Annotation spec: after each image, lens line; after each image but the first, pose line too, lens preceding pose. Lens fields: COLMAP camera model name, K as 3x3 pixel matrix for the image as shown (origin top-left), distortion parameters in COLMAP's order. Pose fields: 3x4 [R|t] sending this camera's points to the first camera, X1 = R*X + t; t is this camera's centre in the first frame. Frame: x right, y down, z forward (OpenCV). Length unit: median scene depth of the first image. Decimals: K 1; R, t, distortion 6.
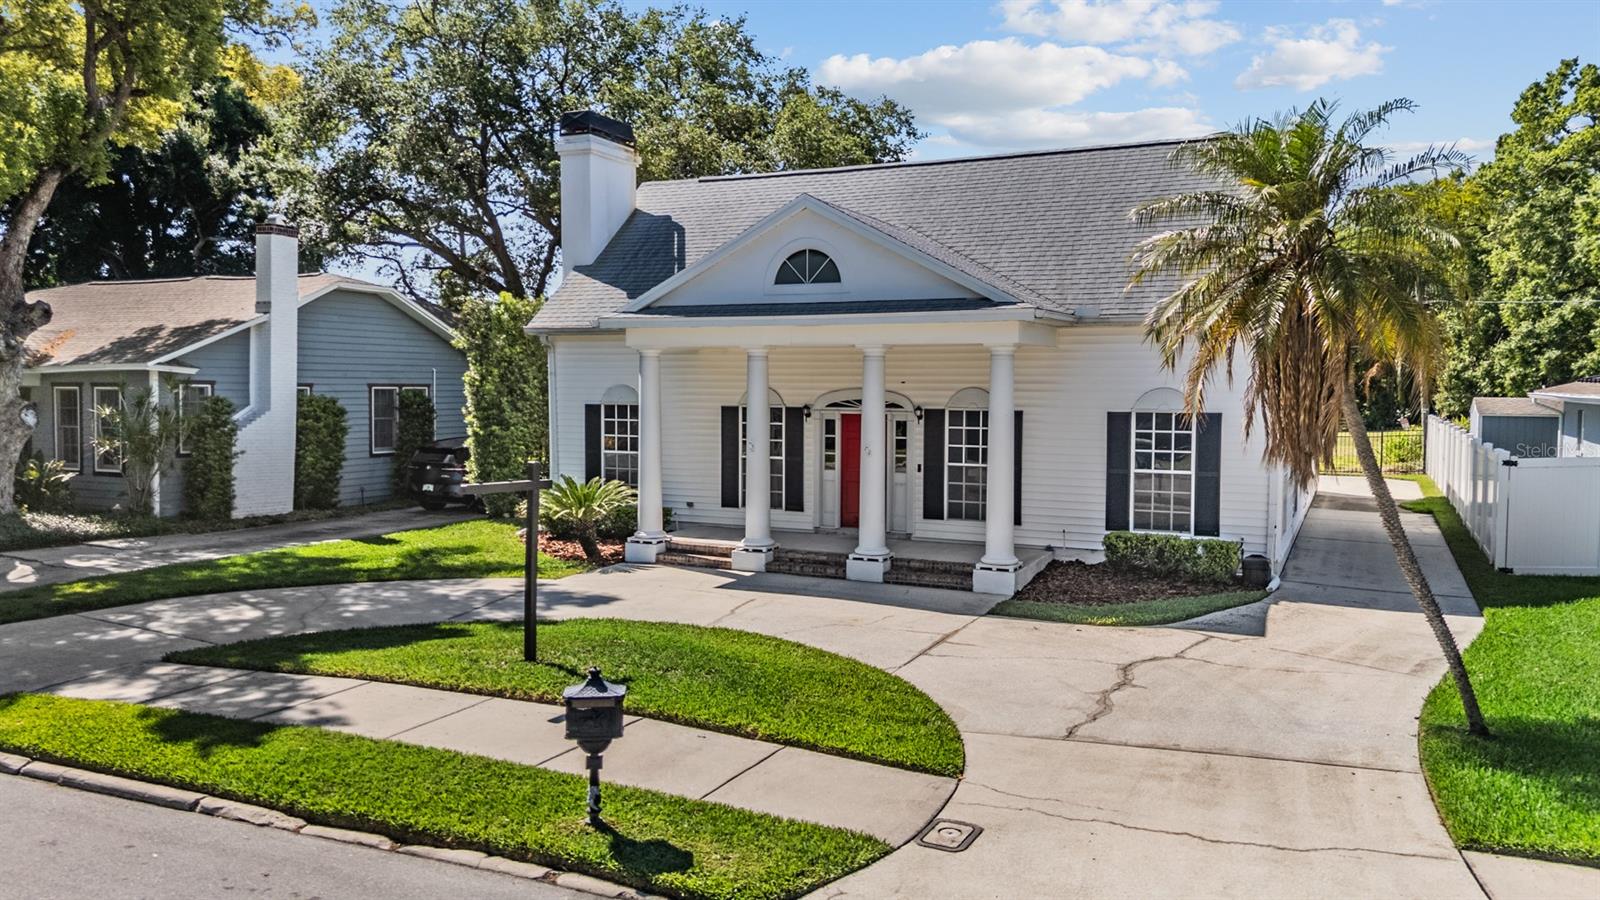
lens RADIAL K [[1178.2, 0, 800.6], [0, 1178.2, 458.8], [0, 0, 1]] dist [0.082323, -0.081998]
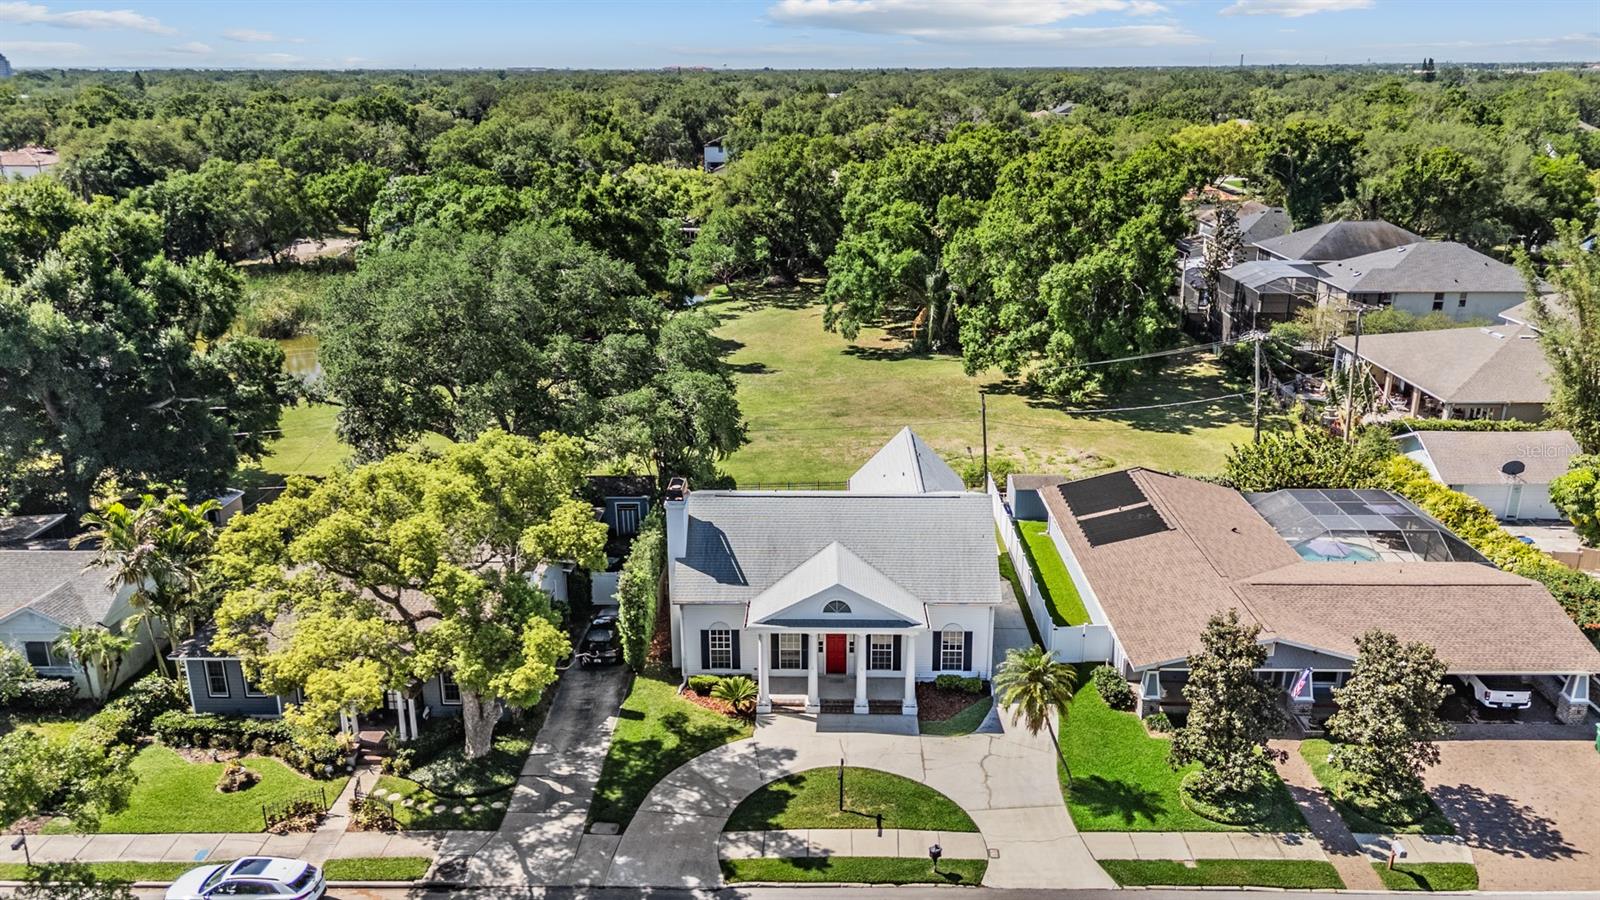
lens RADIAL K [[1178.2, 0, 806.8], [0, 1178.2, 448.8], [0, 0, 1]] dist [0.082323, -0.081998]
pose [[0.910875, -0.133156, 0.390611, -0.955835], [0.033973, 0.967497, 0.250590, -1.075288], [-0.411282, -0.214986, 0.885792, -1.127996]]
